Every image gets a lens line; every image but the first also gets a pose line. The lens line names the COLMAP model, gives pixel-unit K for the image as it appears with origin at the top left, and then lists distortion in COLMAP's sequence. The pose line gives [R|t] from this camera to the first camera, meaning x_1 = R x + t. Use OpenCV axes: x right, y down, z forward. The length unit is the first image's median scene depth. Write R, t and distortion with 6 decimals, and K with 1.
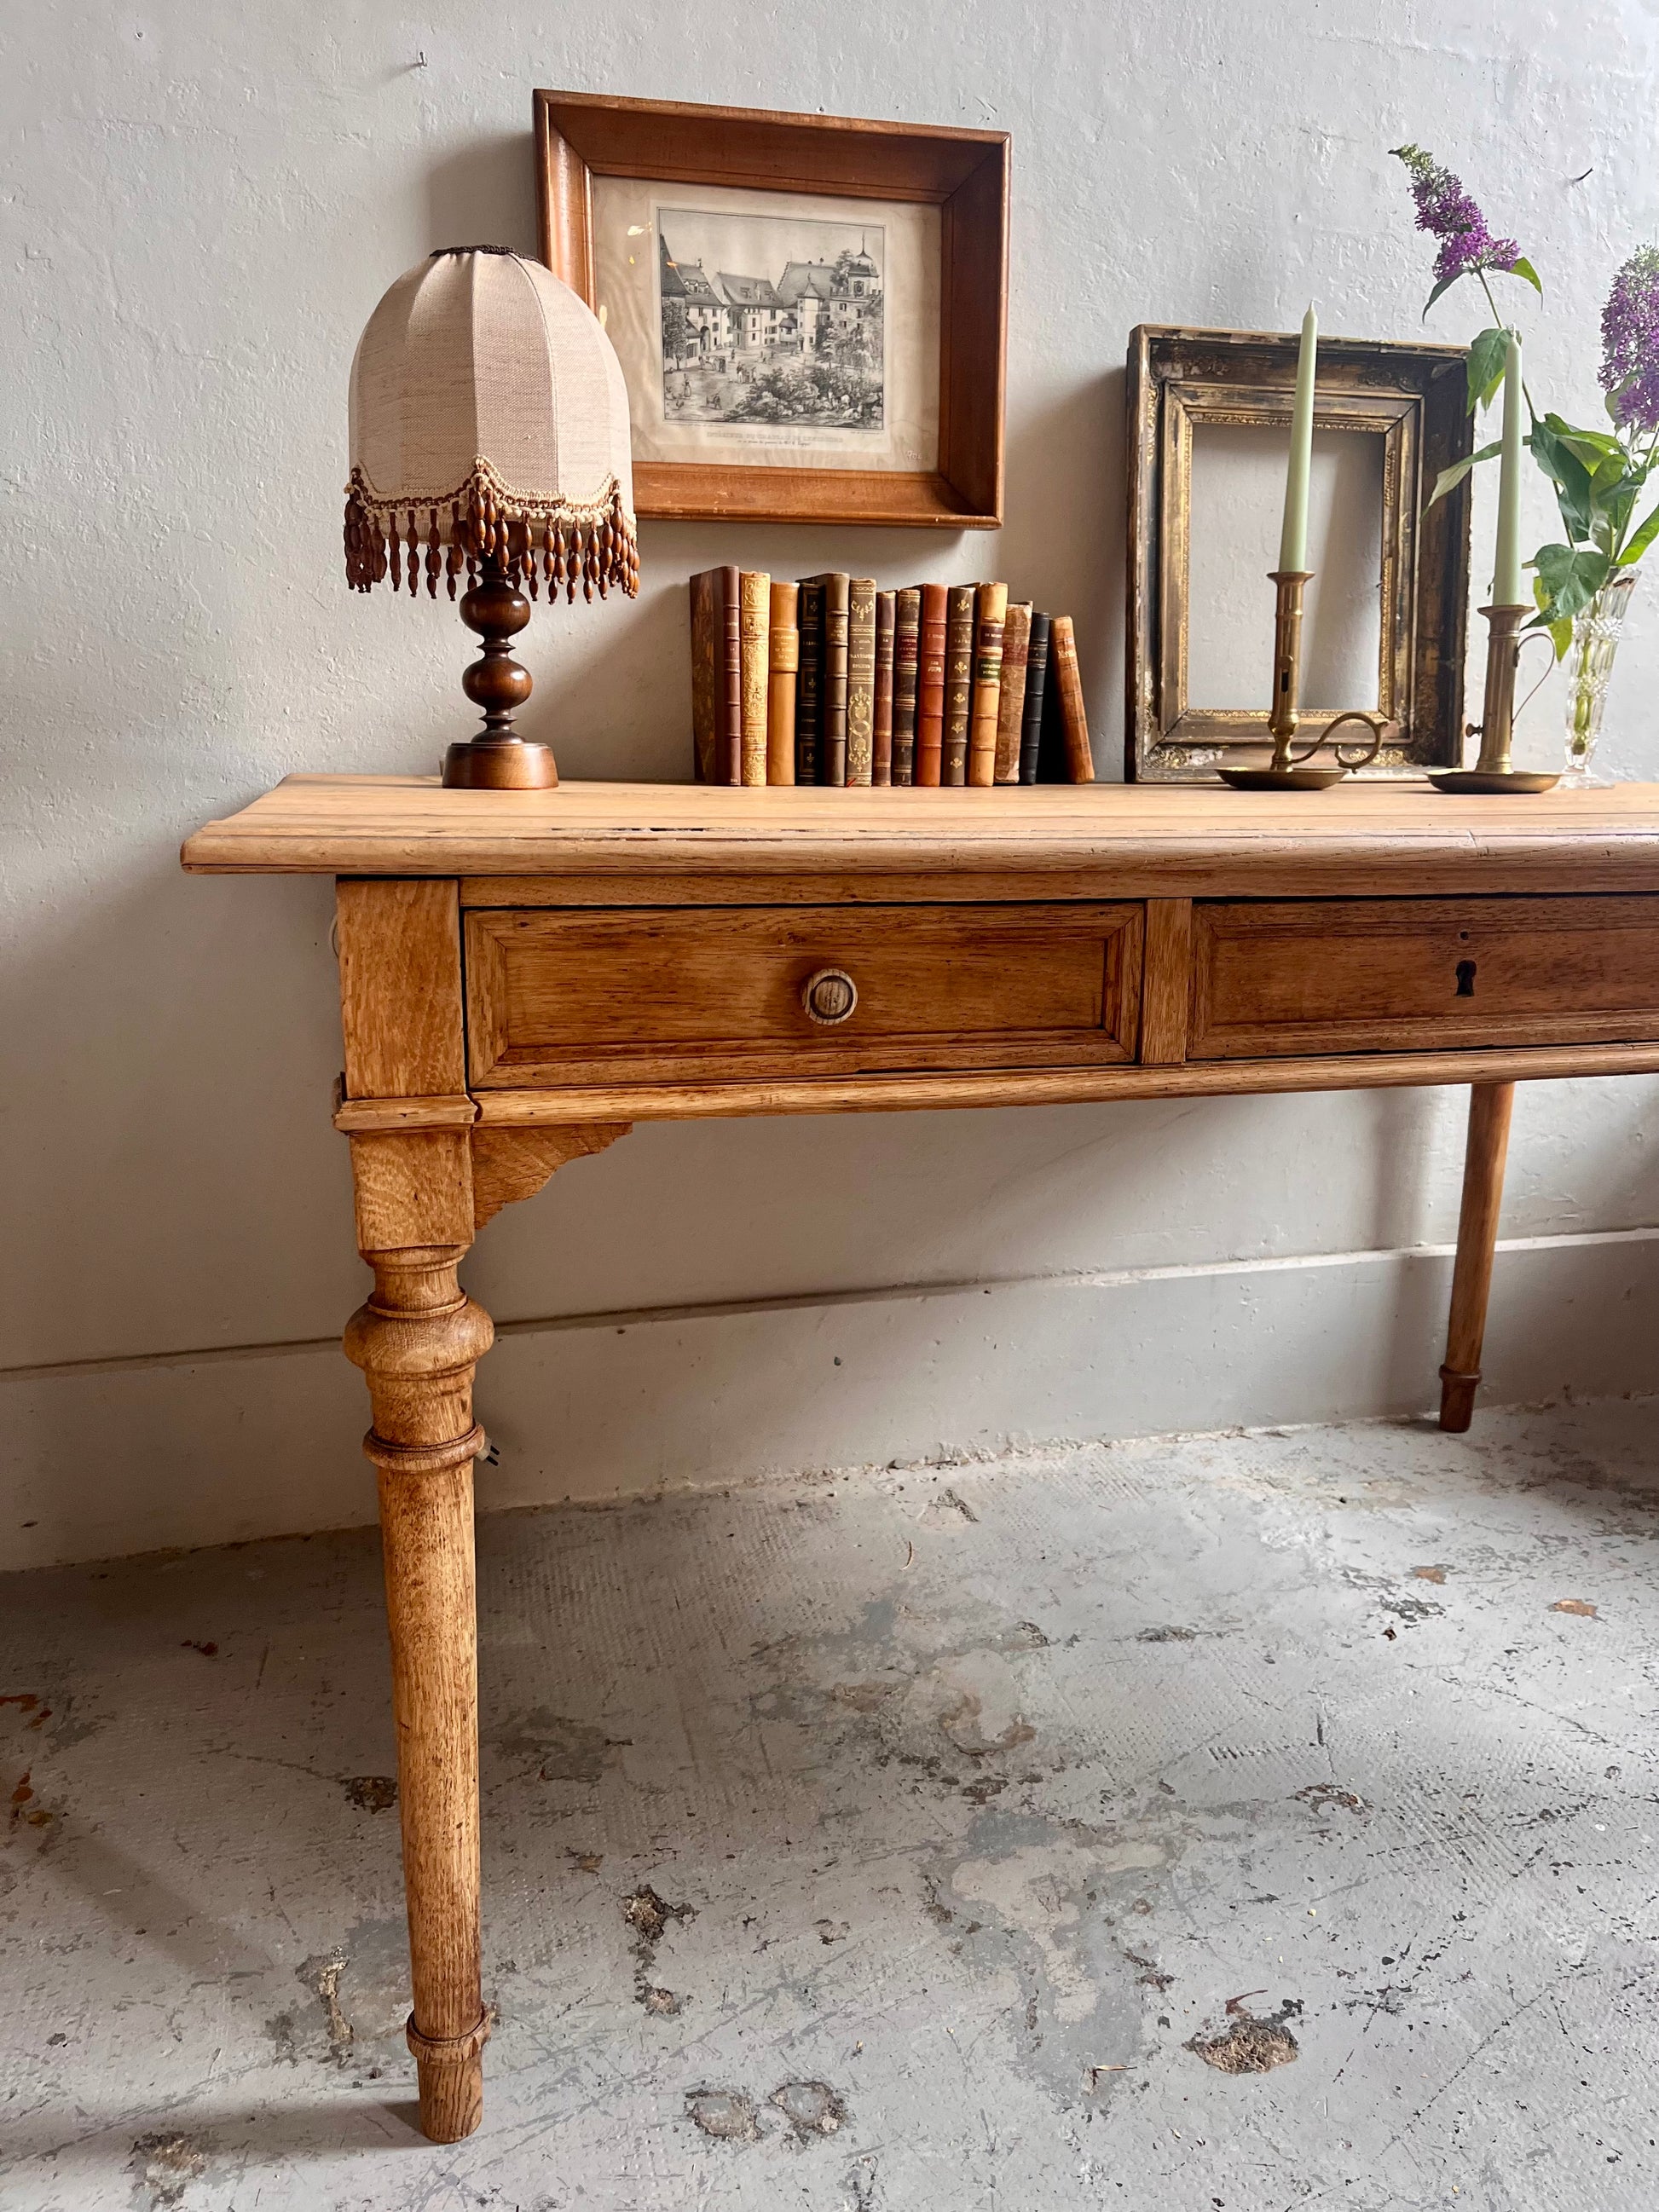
lens RADIAL K [[1690.7, 0, 841.8], [0, 1690.7, 1100.1], [0, 0, 1]] dist [0.056626, -0.083843]
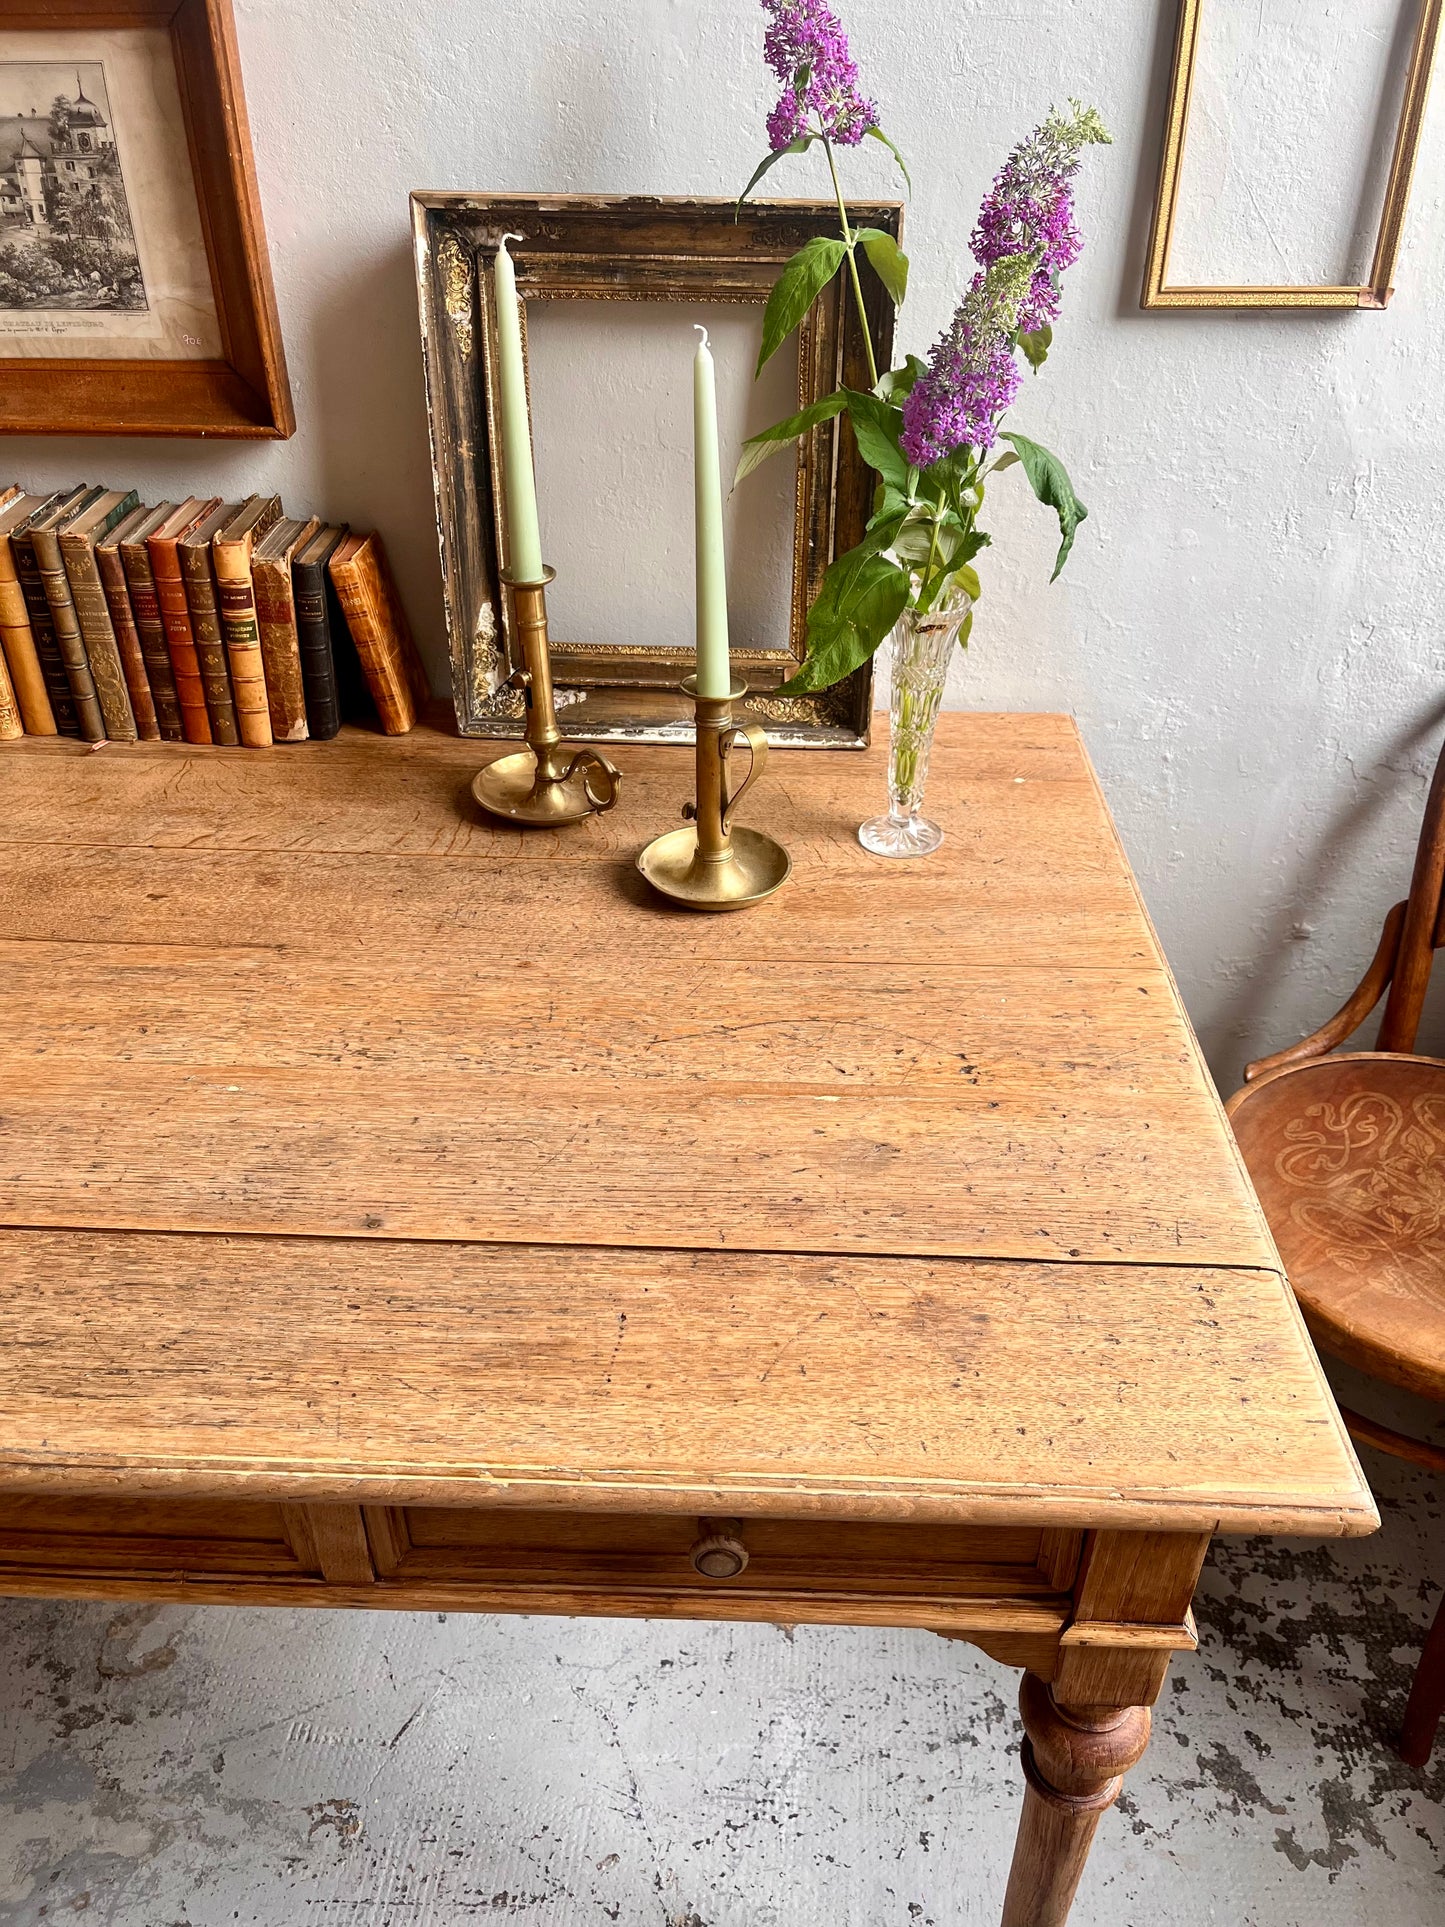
lens RADIAL K [[1472.7, 0, 735.8], [0, 1472.7, 949.4], [0, 0, 1]] dist [0.056626, -0.083843]
pose [[0.955543, 0.167019, -0.242986, 0.557018], [-0.067984, 0.926691, 0.369624, -0.407934], [0.286908, -0.336672, 0.896848, 0.324596]]
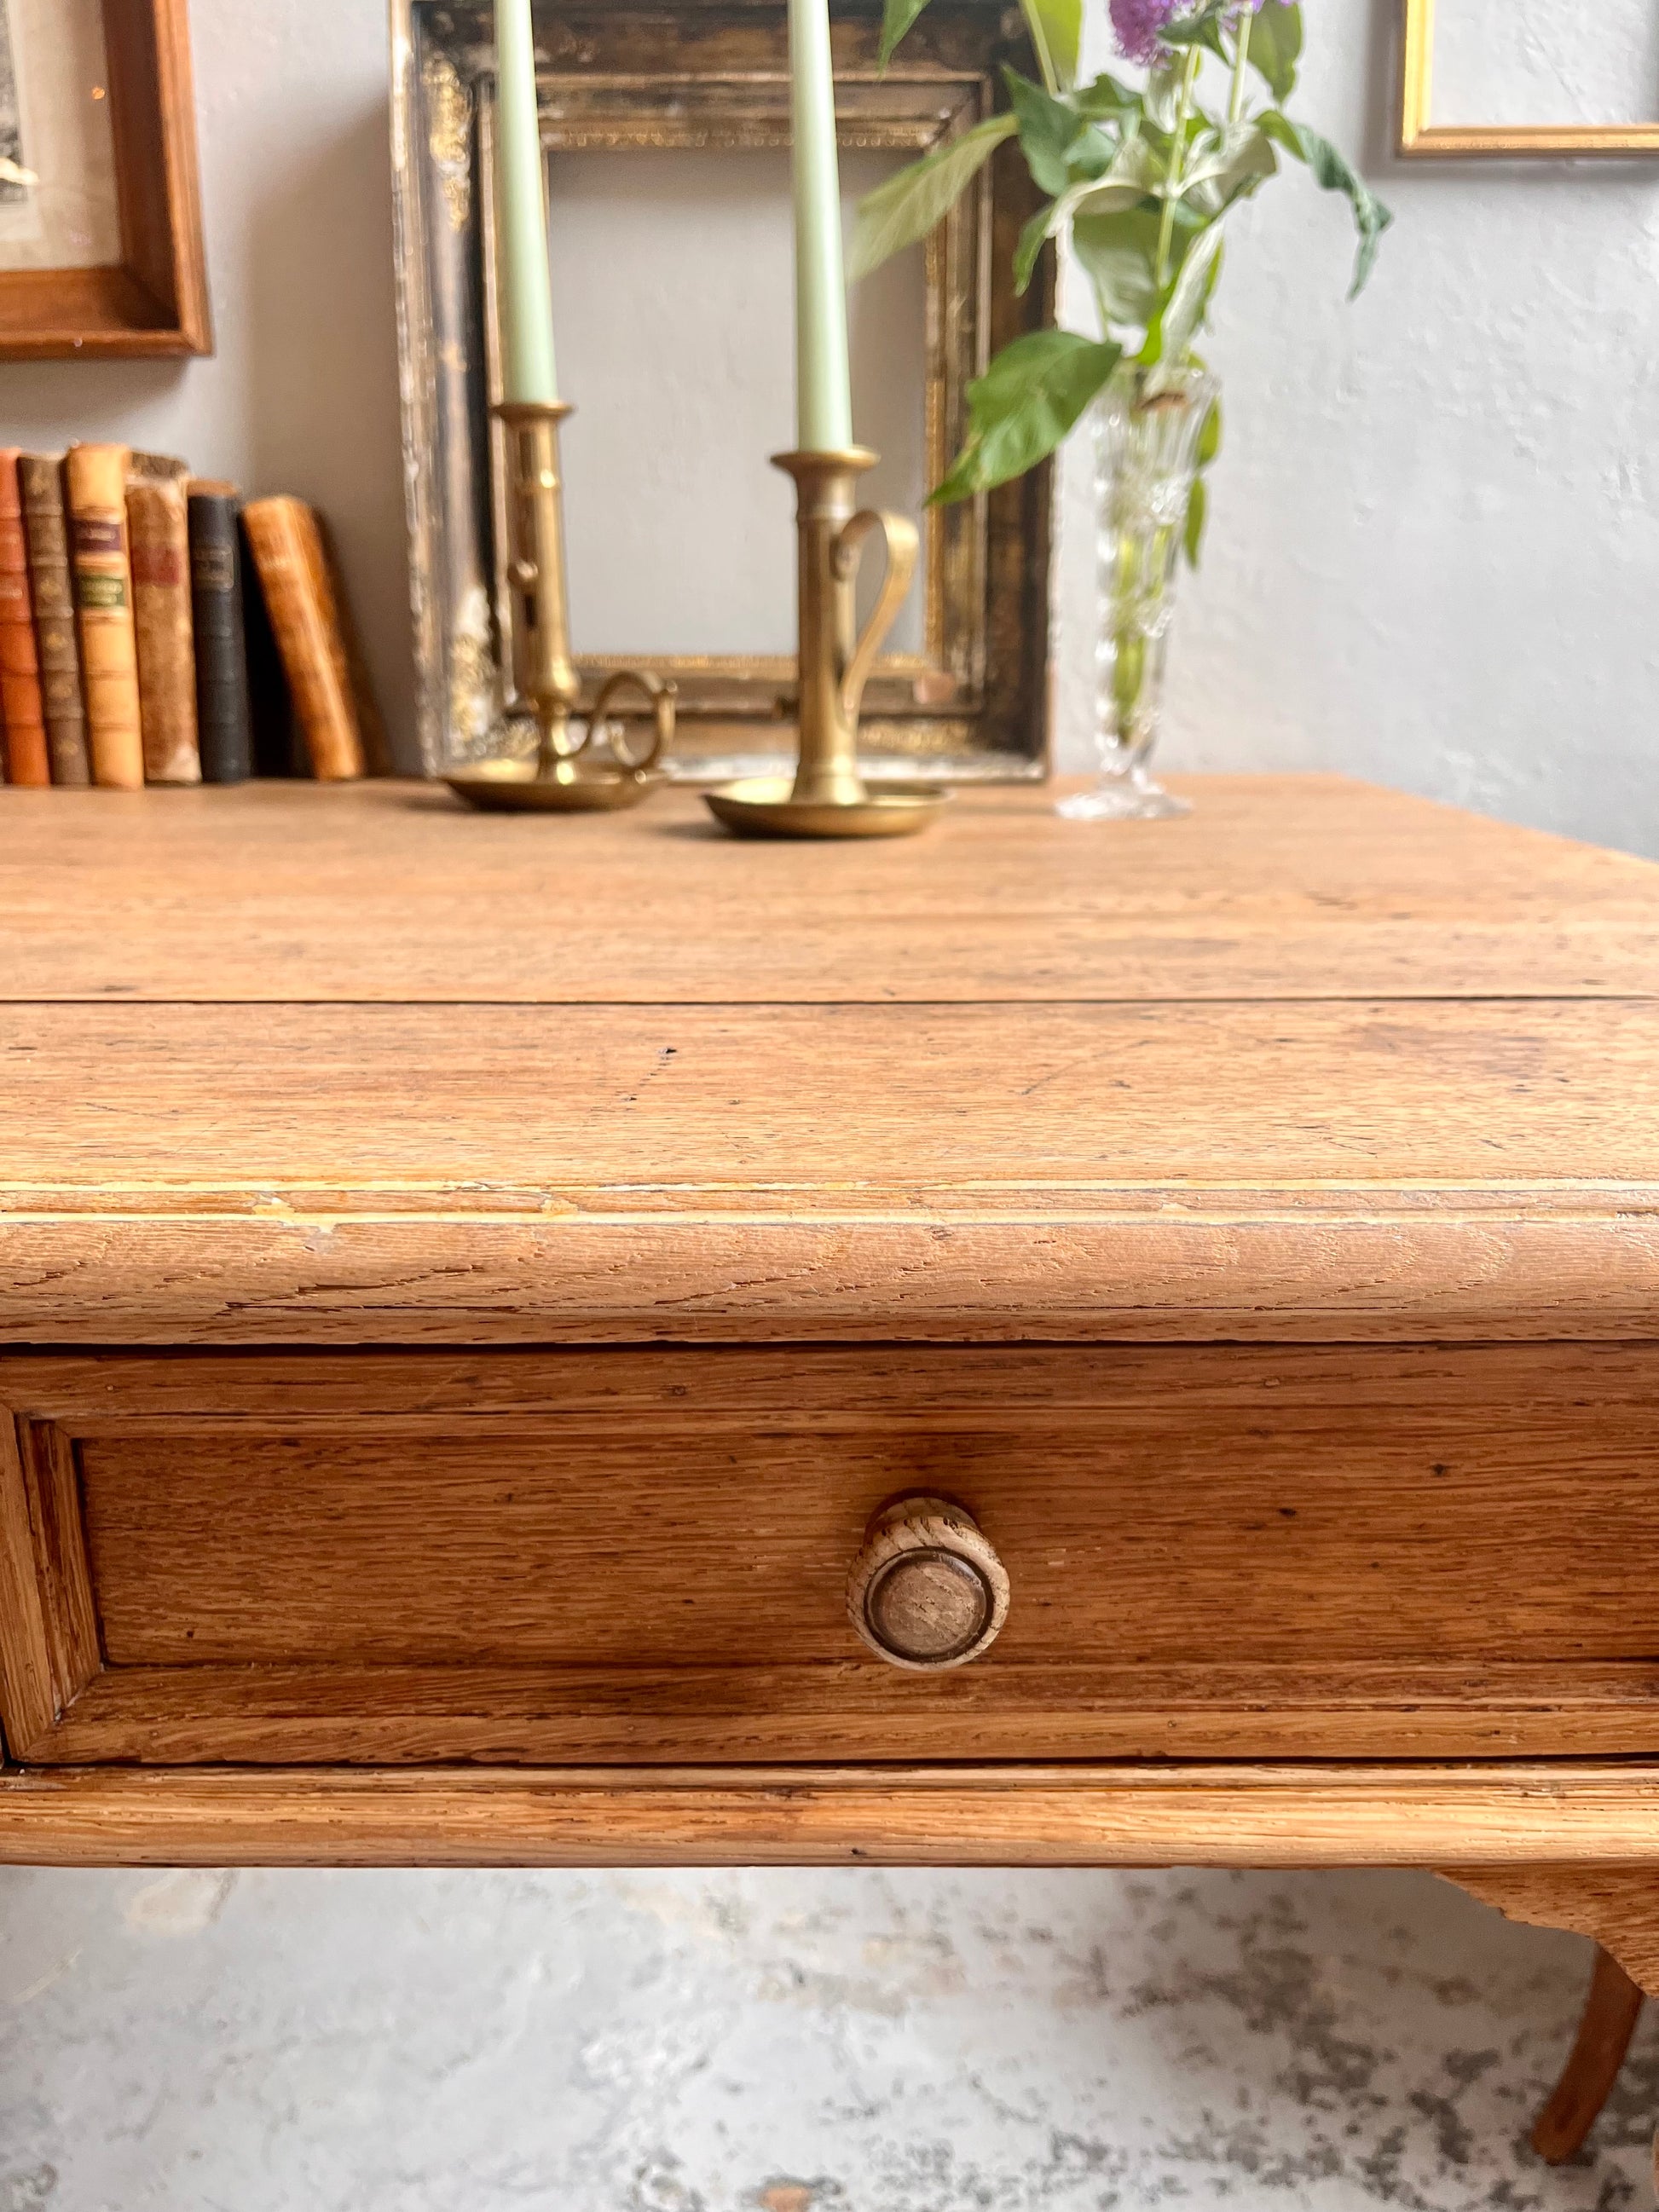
lens RADIAL K [[1711.9, 0, 835.0], [0, 1711.9, 1105.4], [0, 0, 1]] dist [0.053650, -0.103890]
pose [[0.962044, 0.065065, -0.265023, 0.508742], [-0.051315, 0.996968, 0.058489, -0.124796], [0.268025, -0.042669, 0.962467, 0.487339]]
